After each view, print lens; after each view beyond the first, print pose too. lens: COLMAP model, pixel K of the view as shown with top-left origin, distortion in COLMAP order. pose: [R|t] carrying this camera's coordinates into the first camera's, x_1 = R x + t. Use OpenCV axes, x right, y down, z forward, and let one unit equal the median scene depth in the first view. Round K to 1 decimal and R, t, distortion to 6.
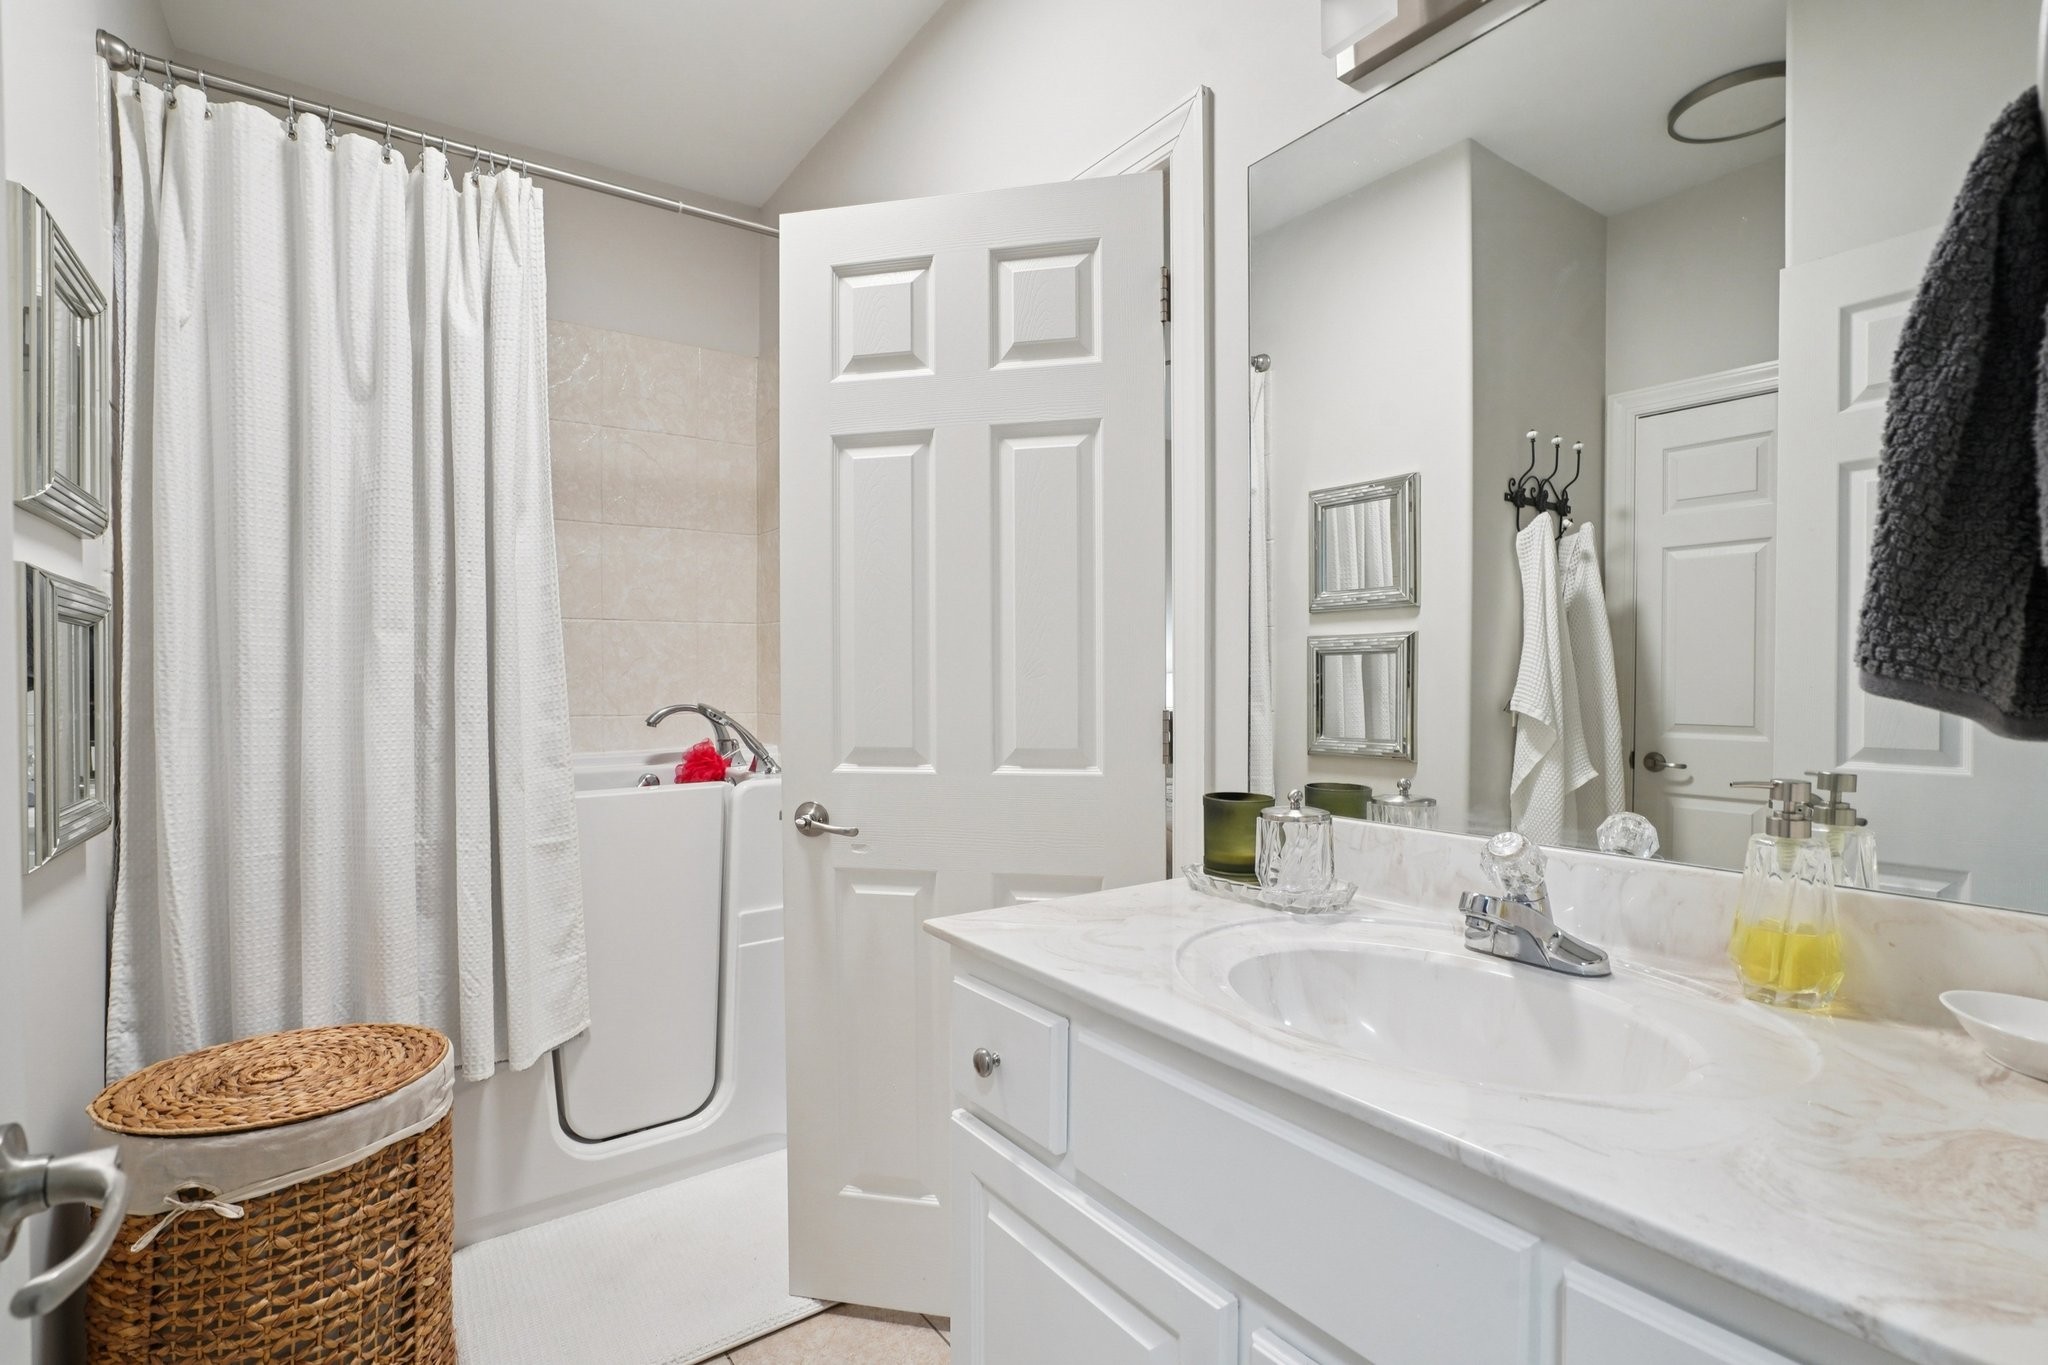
lens RADIAL K [[945.0, 0, 1019.2], [0, 945.0, 693.3], [0, 0, 1]] dist [-0.026968, 0.001858]
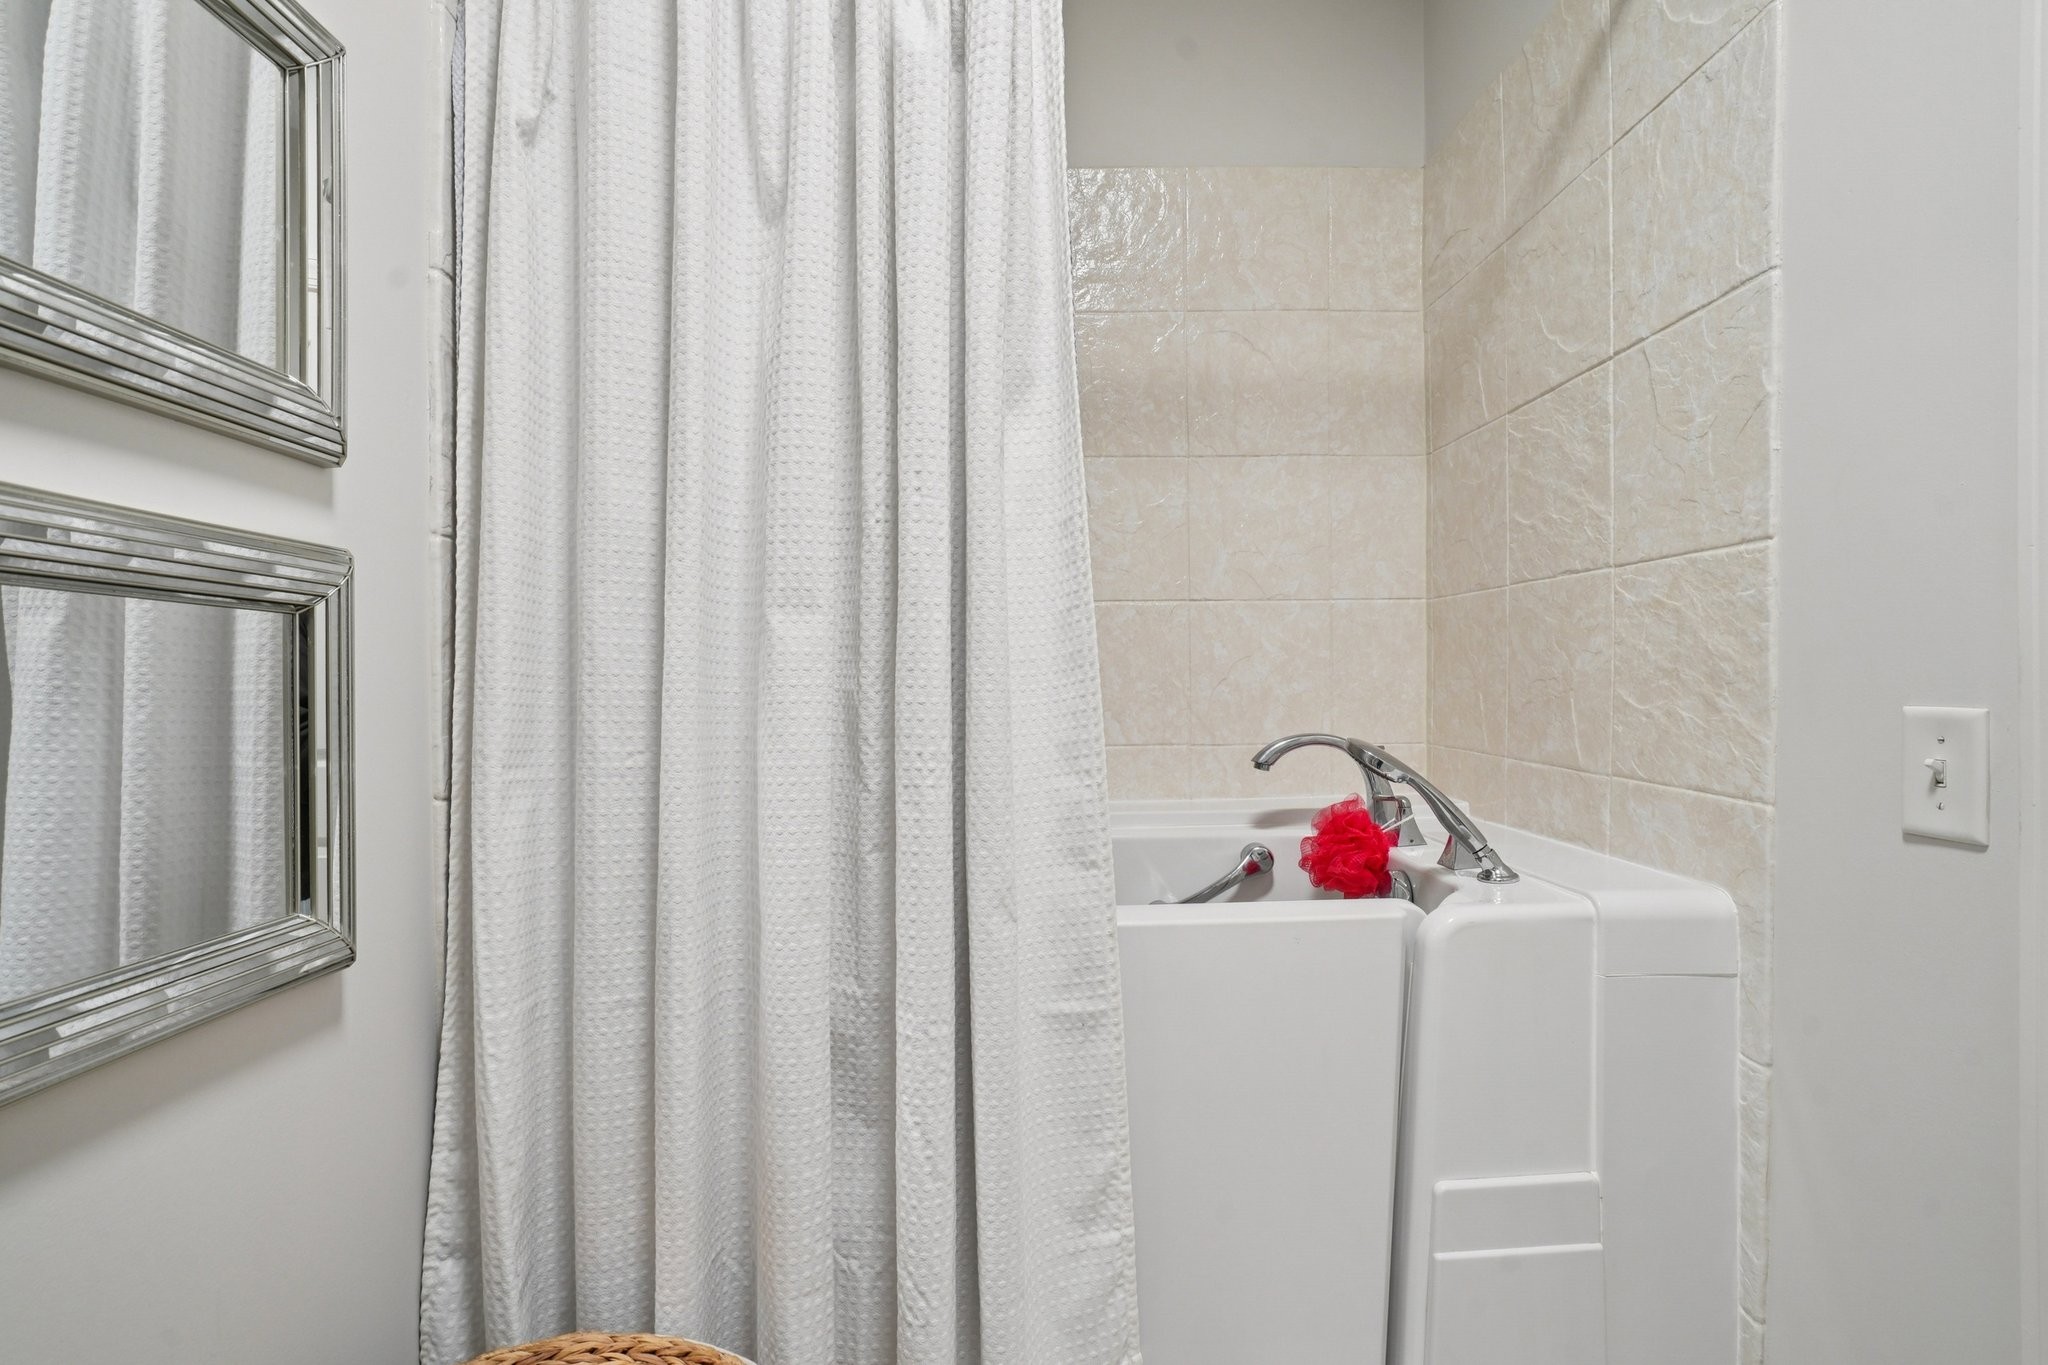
lens RADIAL K [[945.0, 0, 1018.8], [0, 945.0, 692.7], [0, 0, 1]] dist [-0.026968, 0.001858]
pose [[0.811881, -0.002182, -0.583818, -0.176406], [-0.000162, 0.999992, -0.003963, -0.012453], [0.583822, 0.003312, 0.811875, 0.450324]]
